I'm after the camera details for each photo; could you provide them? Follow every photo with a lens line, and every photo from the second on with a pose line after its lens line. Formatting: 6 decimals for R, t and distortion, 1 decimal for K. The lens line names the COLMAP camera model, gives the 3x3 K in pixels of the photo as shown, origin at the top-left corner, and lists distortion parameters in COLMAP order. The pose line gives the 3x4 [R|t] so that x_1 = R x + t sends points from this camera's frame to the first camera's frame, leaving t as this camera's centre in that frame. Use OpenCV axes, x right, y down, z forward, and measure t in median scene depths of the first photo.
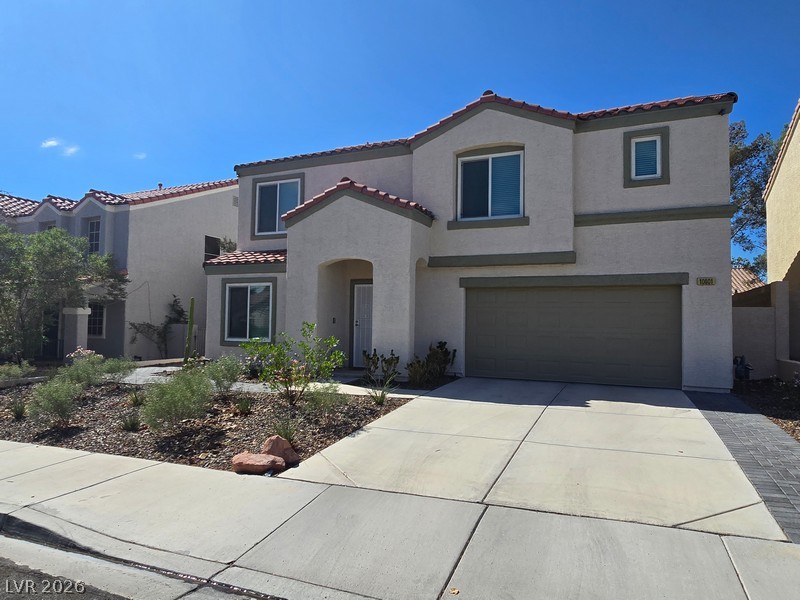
lens RADIAL K [[523.1, 0, 402.5], [0, 523.1, 299.7], [0, 0, 1]] dist [0.000783, 0.000366]
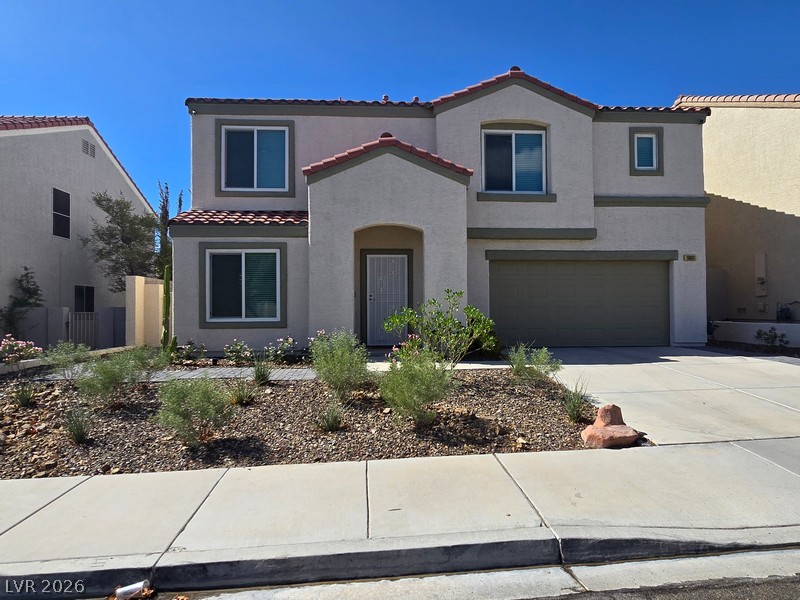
lens RADIAL K [[523.1, 0, 402.5], [0, 523.1, 299.7], [0, 0, 1]] dist [0.000783, 0.000366]
pose [[0.879292, -0.010900, 0.476158, -0.519820], [-0.000725, 0.999706, 0.024224, 0.029560], [-0.476282, -0.021645, 0.879026, 0.198876]]
